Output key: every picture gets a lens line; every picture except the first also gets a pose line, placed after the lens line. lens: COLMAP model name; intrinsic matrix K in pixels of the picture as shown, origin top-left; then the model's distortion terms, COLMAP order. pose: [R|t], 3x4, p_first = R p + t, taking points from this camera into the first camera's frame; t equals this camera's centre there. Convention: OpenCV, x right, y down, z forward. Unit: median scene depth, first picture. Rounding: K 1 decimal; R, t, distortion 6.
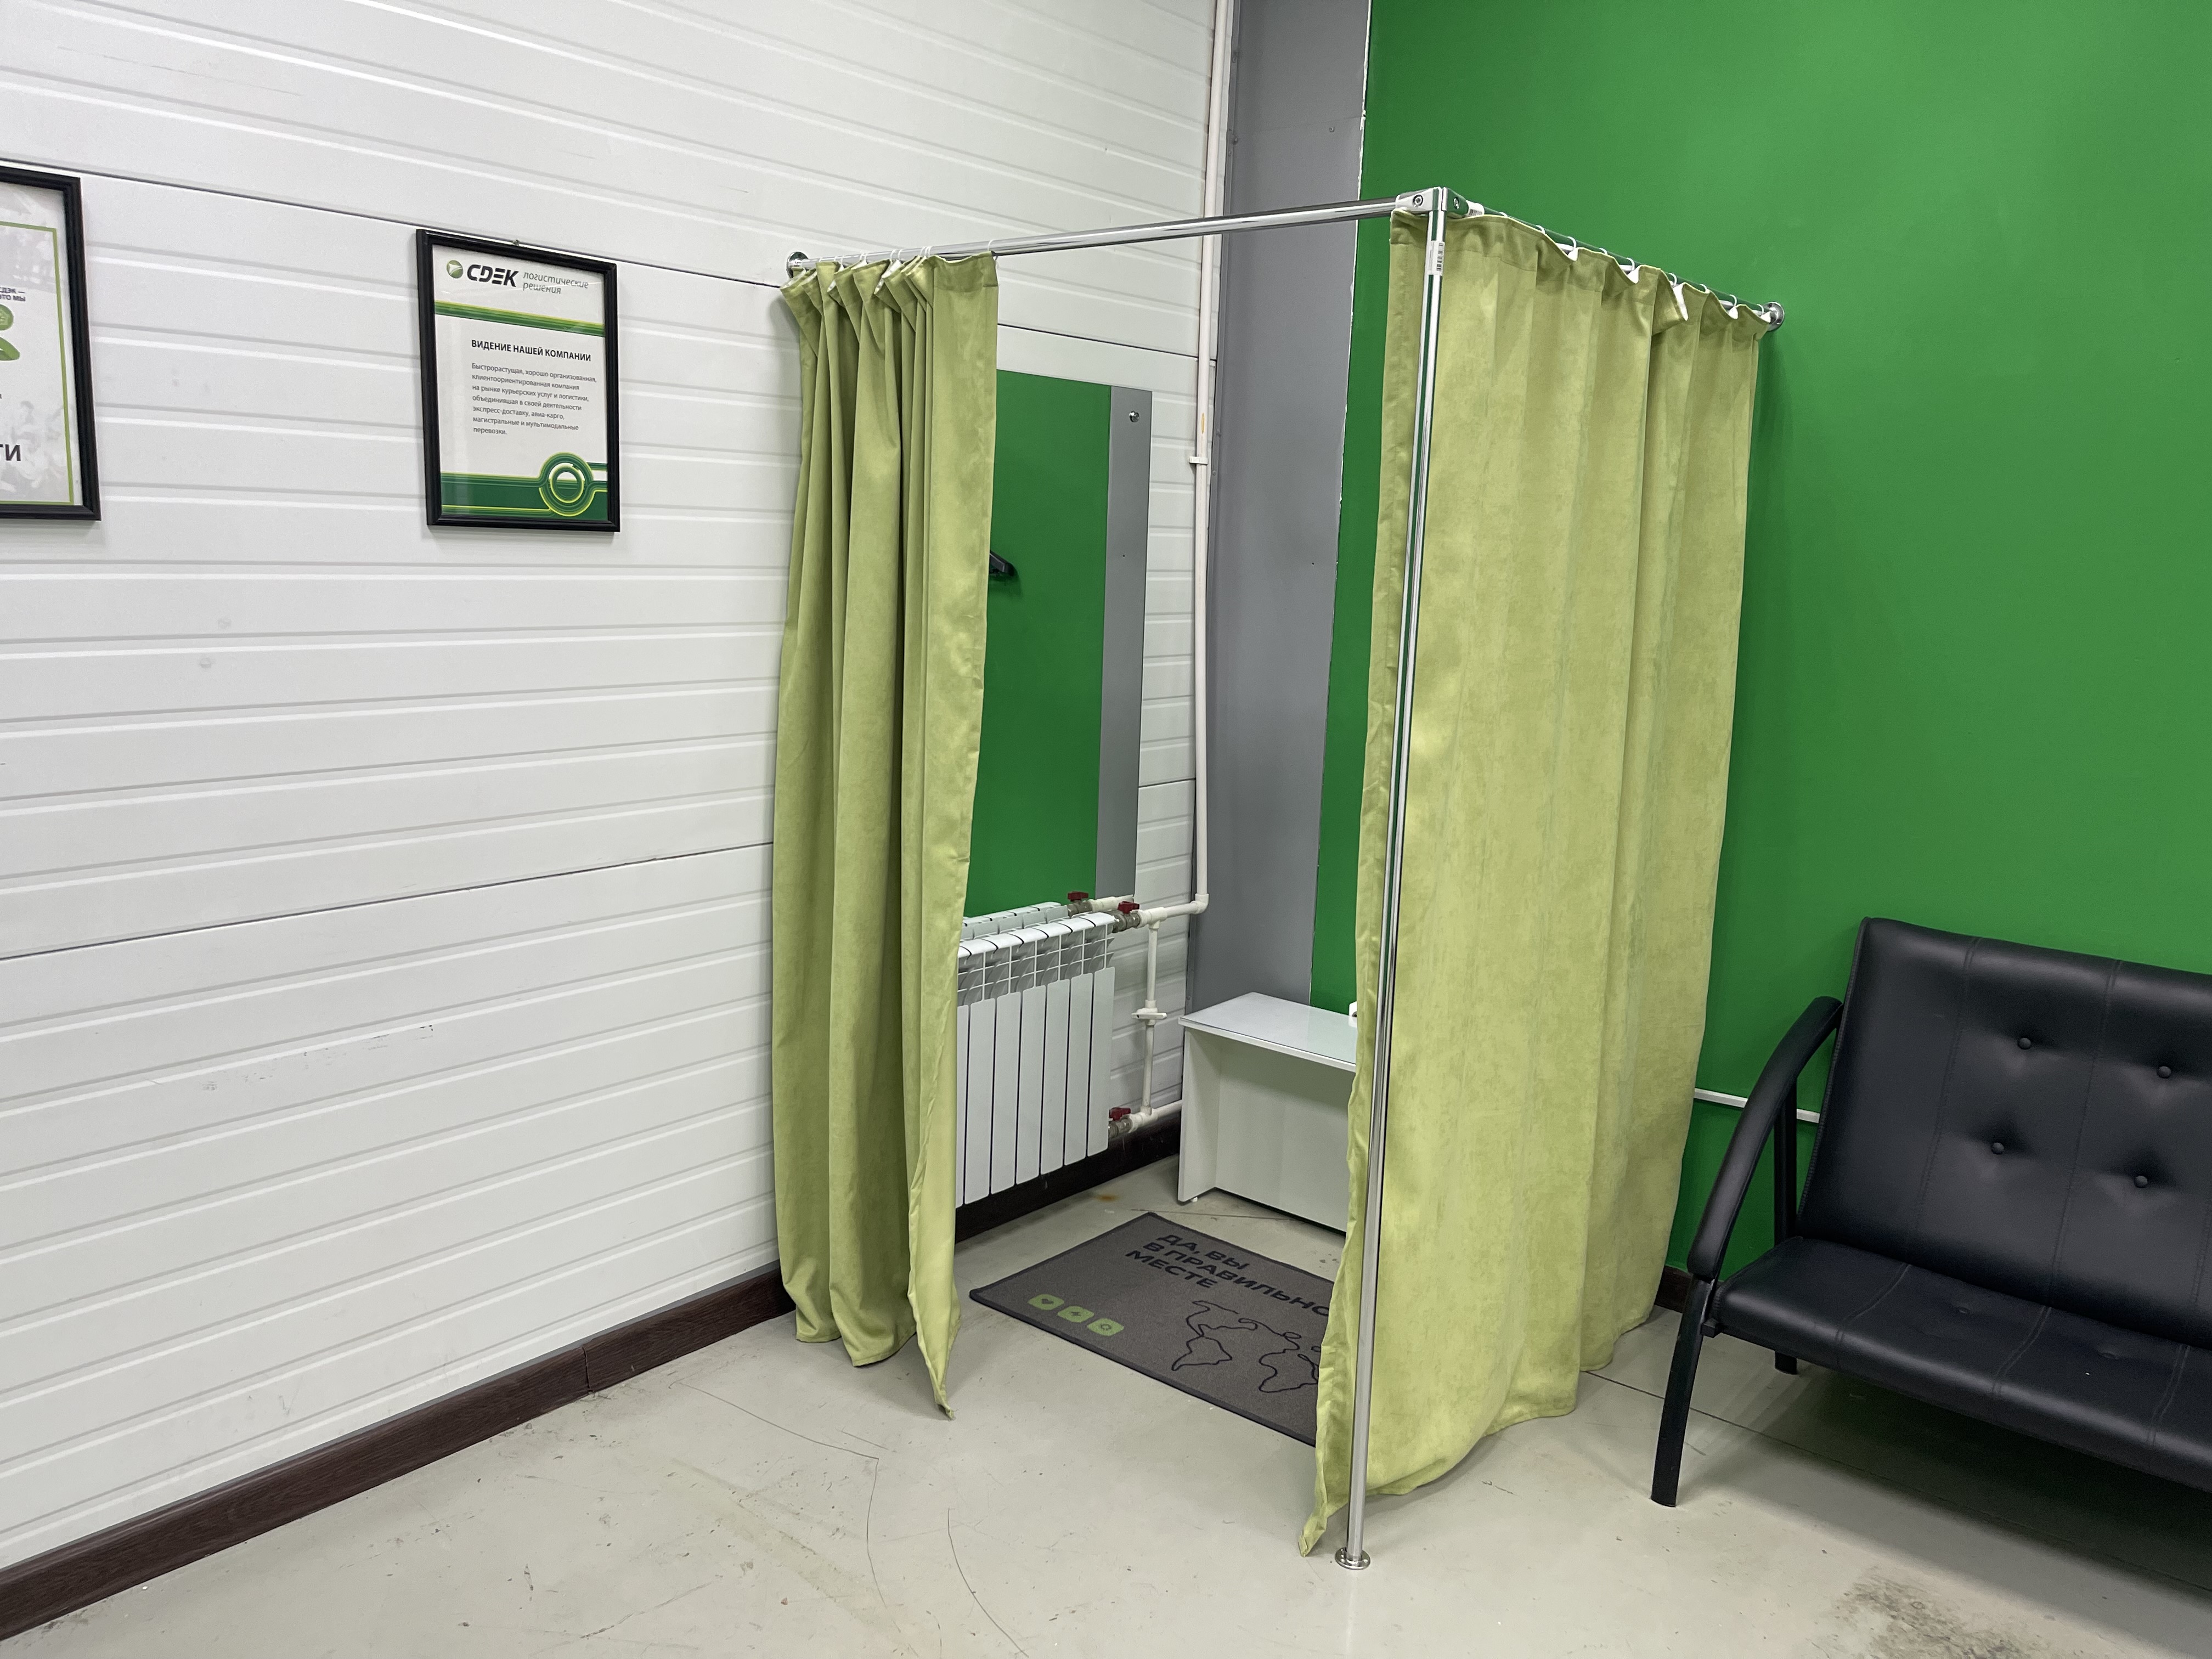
lens RADIAL K [[1638.4, 0, 1116.8], [0, 1638.4, 836.9], [0, 0, 1]] dist [0.074034, -0.103171]
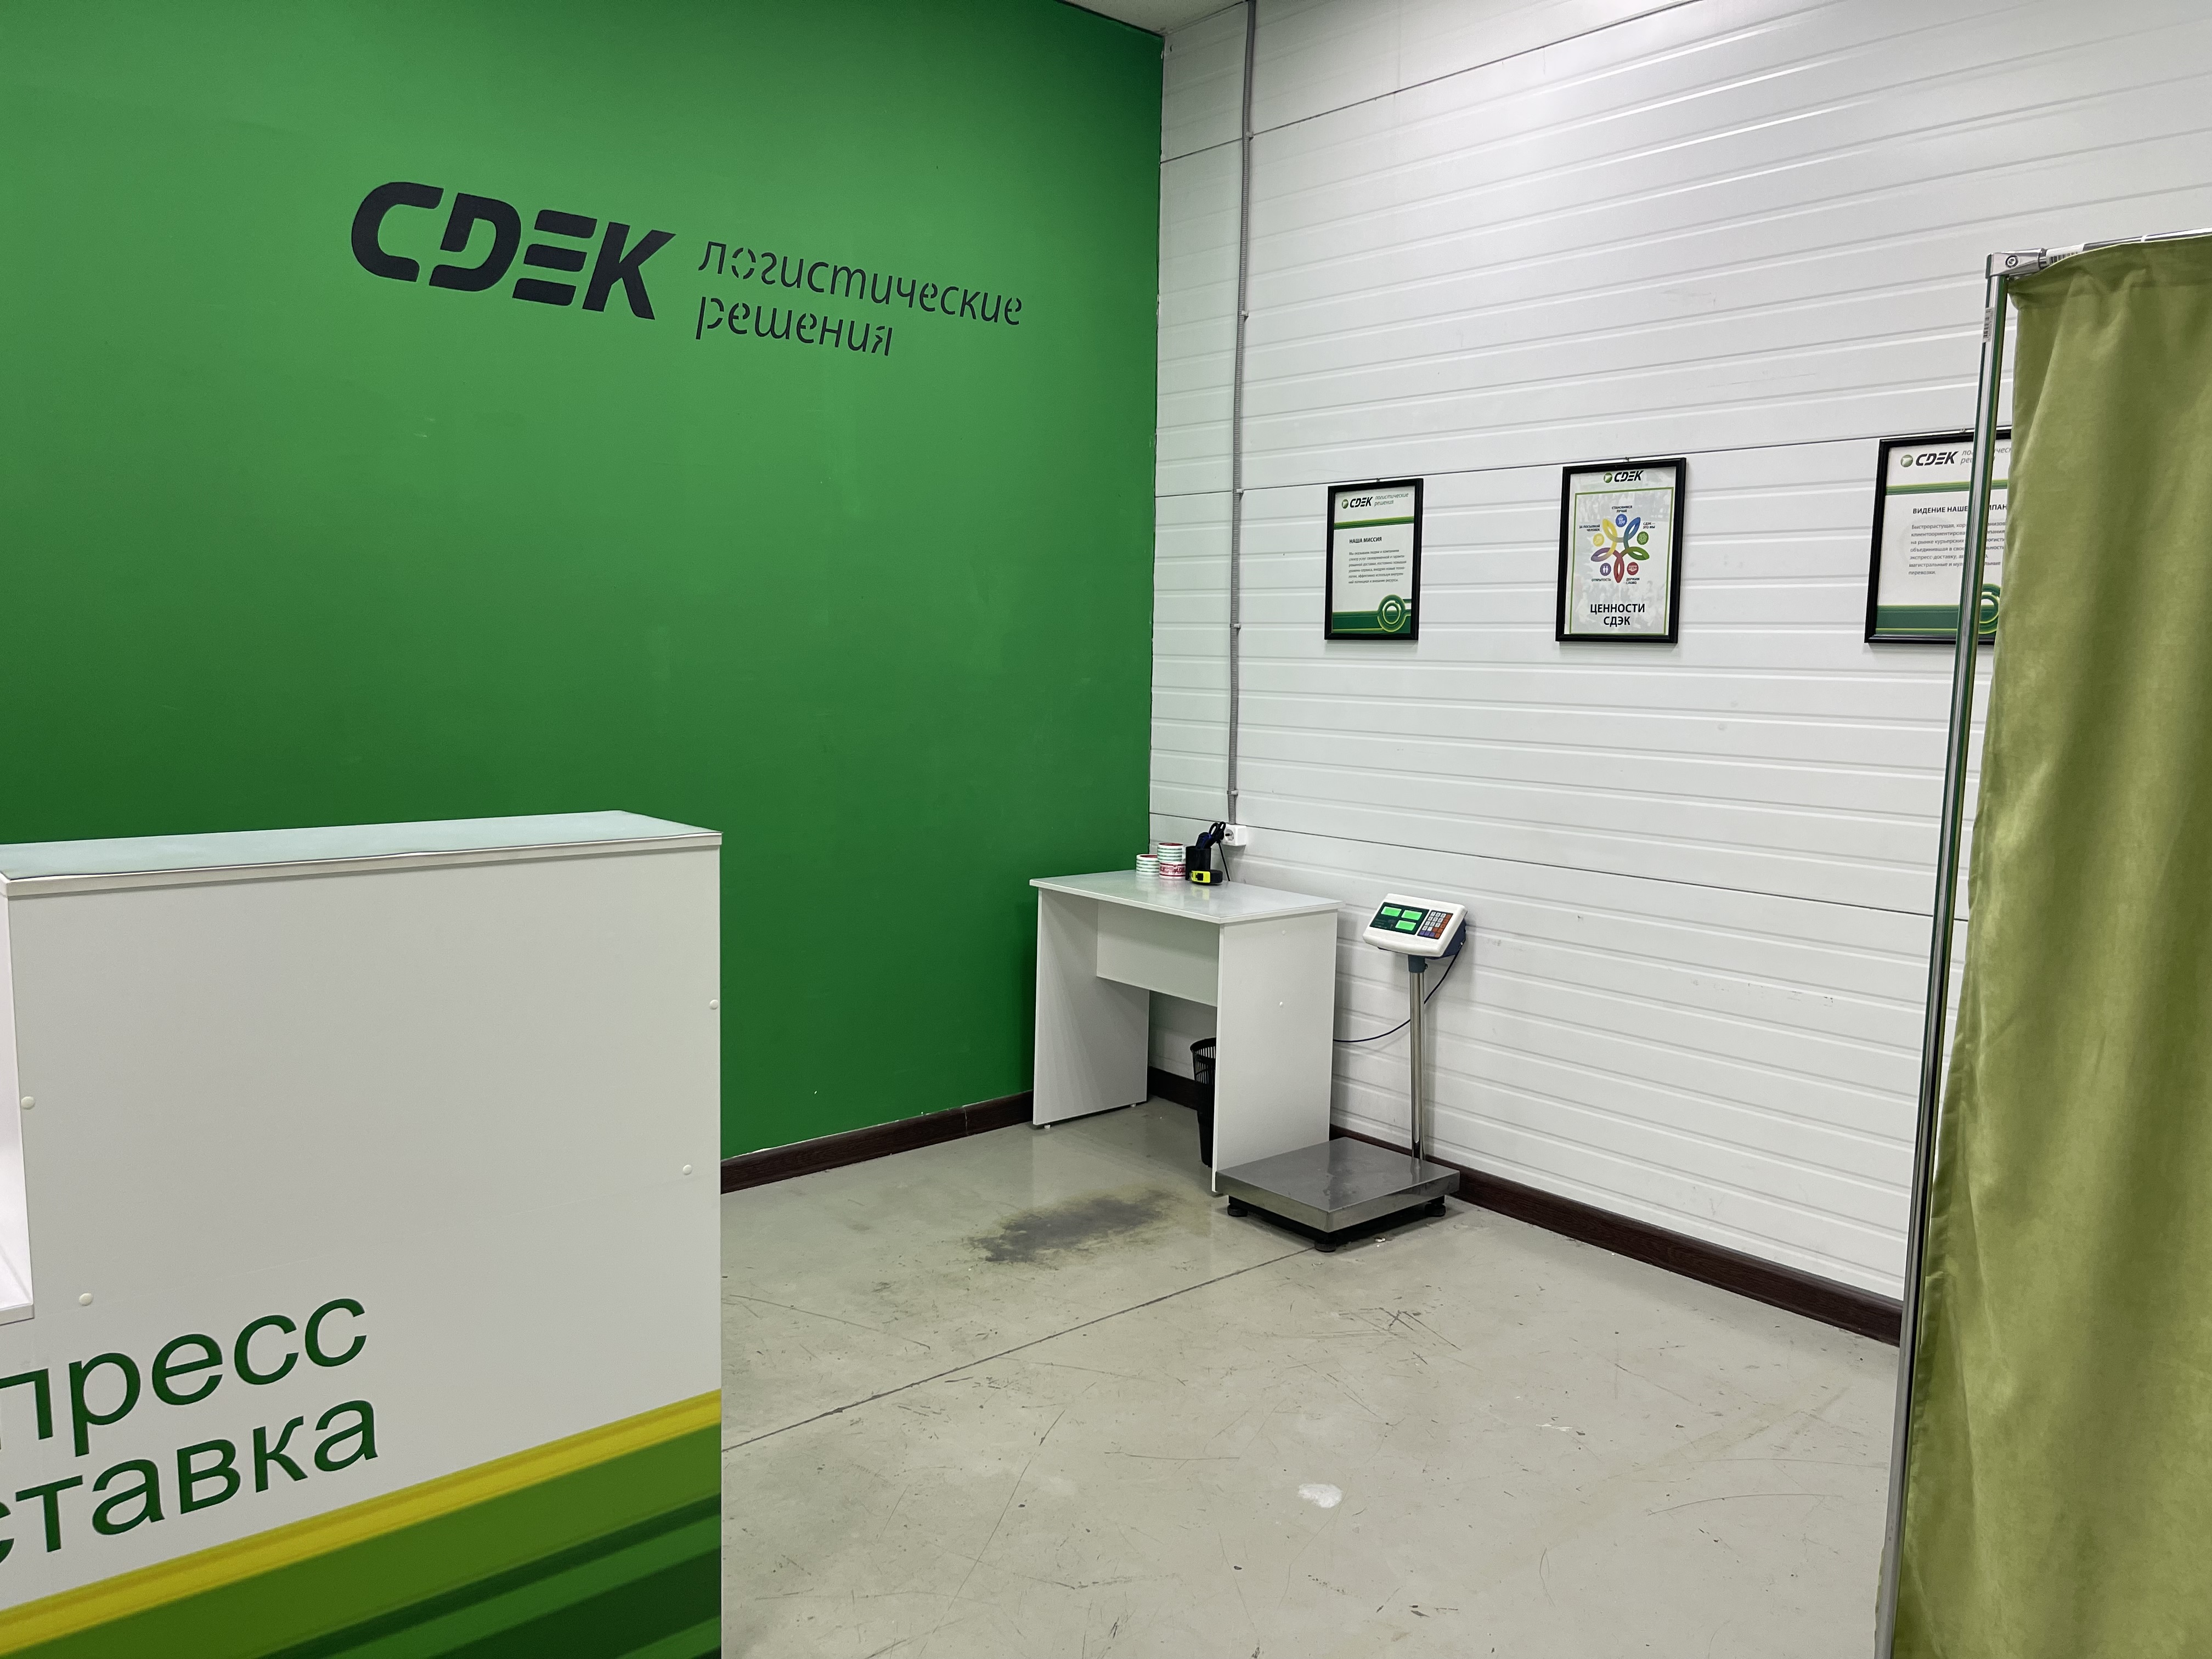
lens RADIAL K [[1659.0, 0, 1140.8], [0, 1659.0, 840.1], [0, 0, 1]] dist [0.071493, -0.105615]
pose [[-0.155594, 0.081939, -0.984417, 1.056974], [-0.201784, 0.972904, 0.112874, -0.057854], [0.966992, 0.216202, -0.134844, 0.601954]]
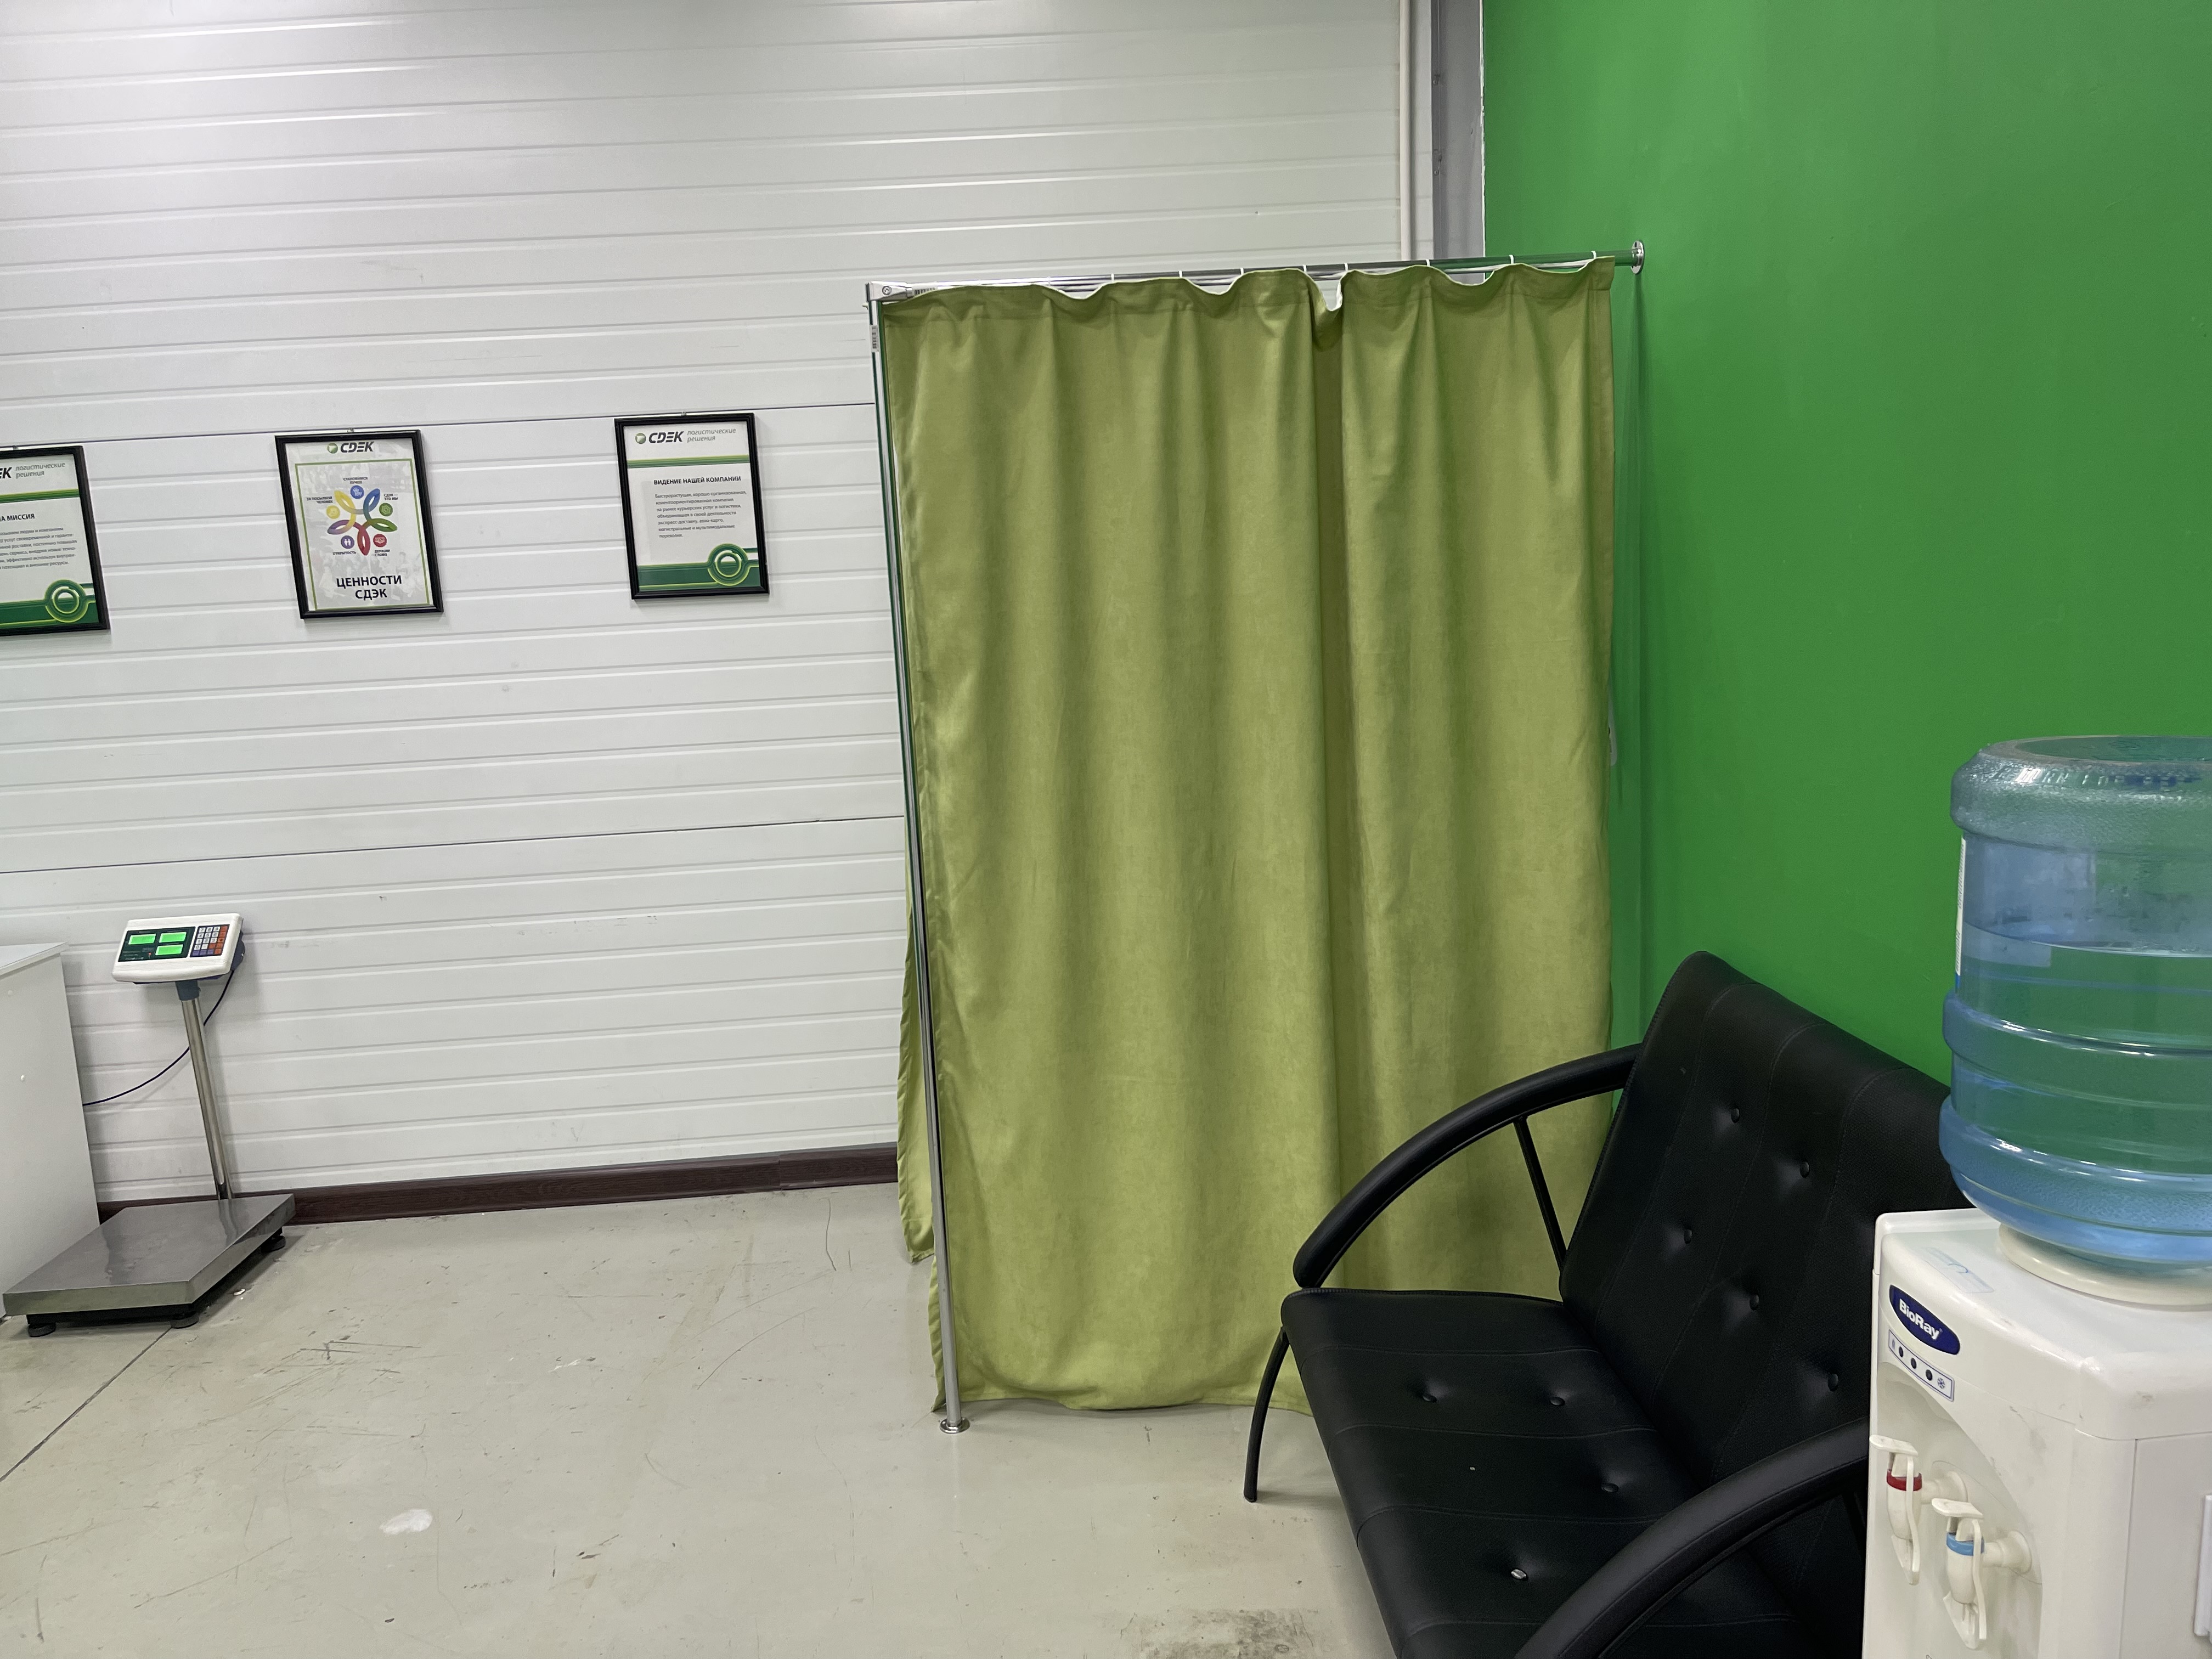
lens RADIAL K [[1667.8, 0, 1102.9], [0, 1667.8, 825.9], [0, 0, 1]] dist [0.067383, -0.070808]
pose [[0.672232, 0.038791, -0.739323, 1.048376], [-0.055506, 0.998457, 0.001918, 0.001715], [0.738256, 0.039747, 0.673348, 0.241730]]
